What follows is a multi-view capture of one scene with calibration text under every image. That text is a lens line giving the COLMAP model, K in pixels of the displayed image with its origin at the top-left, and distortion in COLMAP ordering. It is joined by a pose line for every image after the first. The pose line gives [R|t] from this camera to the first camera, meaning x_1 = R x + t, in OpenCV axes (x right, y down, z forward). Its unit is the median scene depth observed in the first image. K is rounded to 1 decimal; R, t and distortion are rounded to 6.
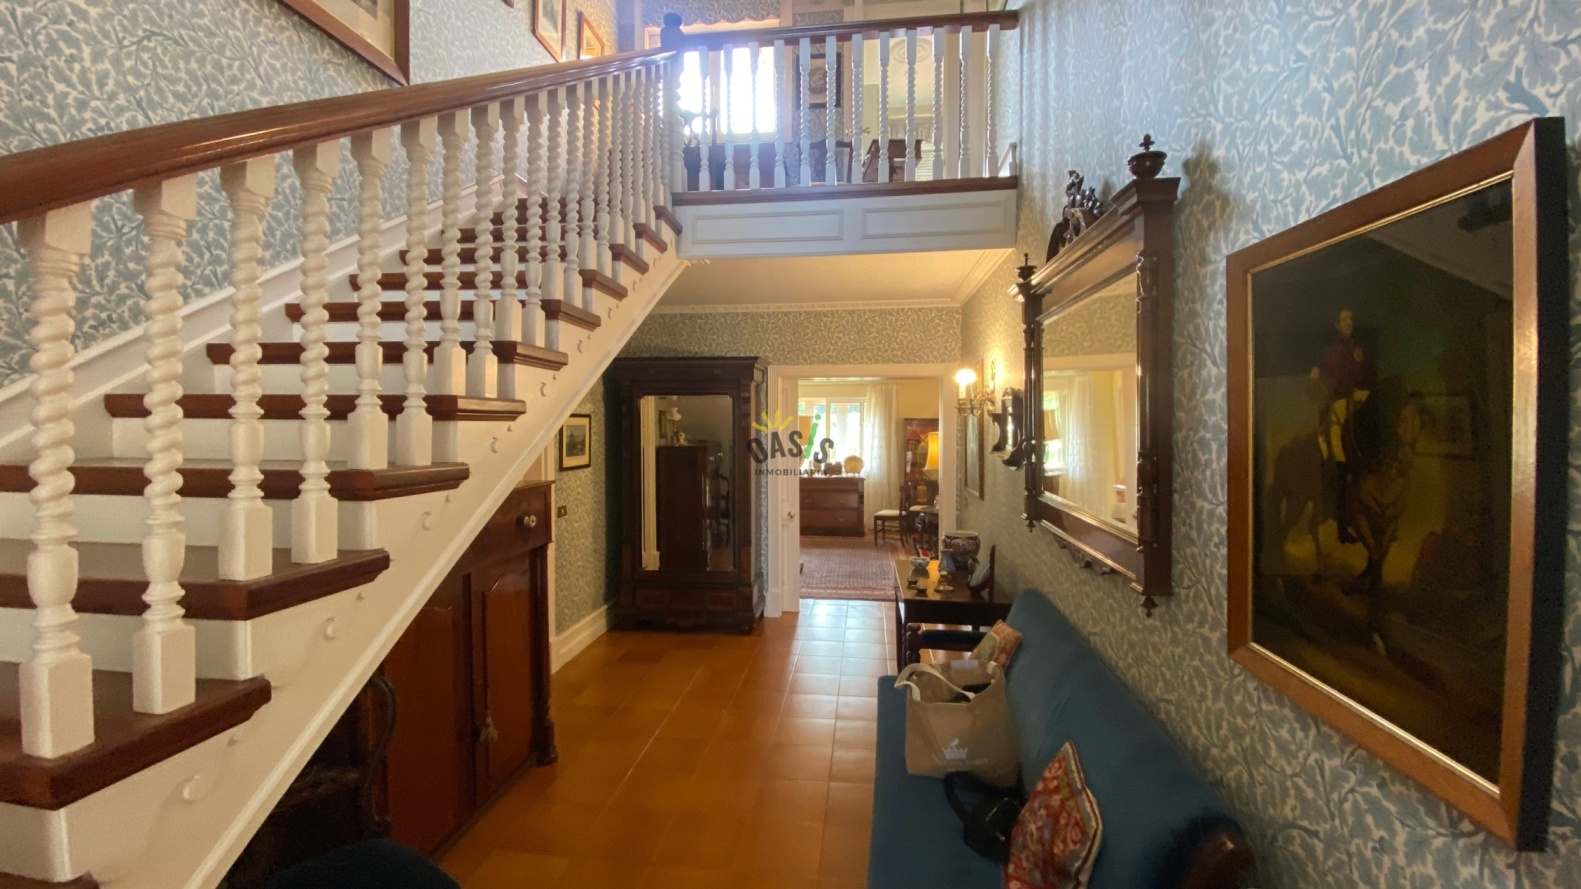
lens RADIAL K [[636.8, 0, 790.5], [0, 636.8, 444.5], [0, 0, 1]] dist [0.029682, -0.029687]
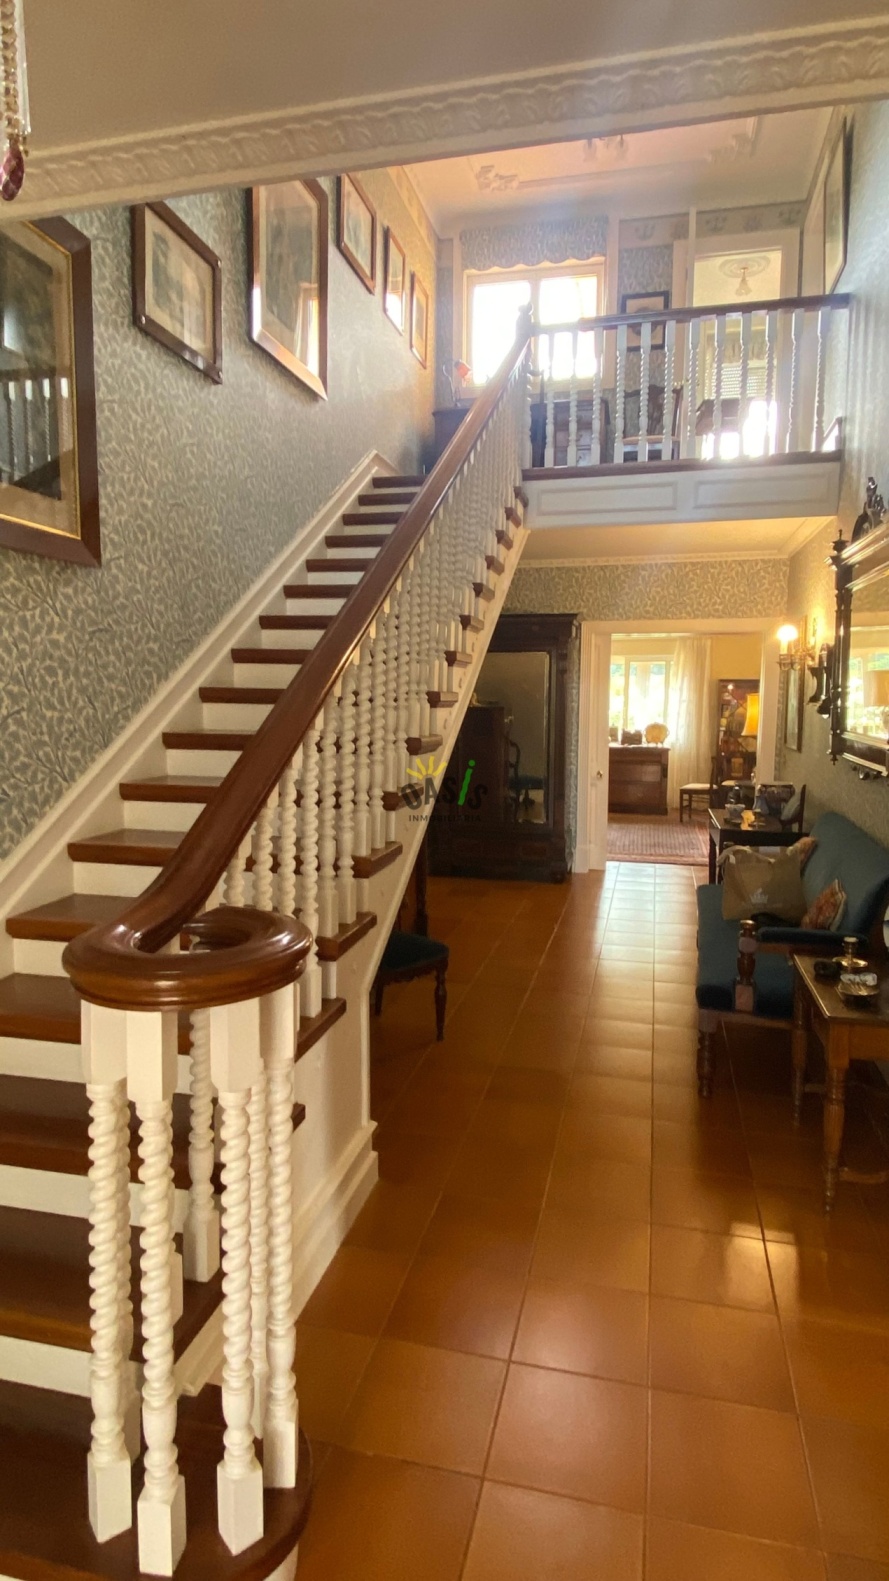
lens RADIAL K [[786.4, 0, 444.5], [0, 786.4, 790.5], [0, 0, 1]] dist [-0.018962, -0.000717]
pose [[0.988314, 0.022427, -0.150776, -0.060318], [-0.008066, 0.995426, 0.095191, 0.024345], [0.152221, -0.092863, 0.983974, -0.271720]]
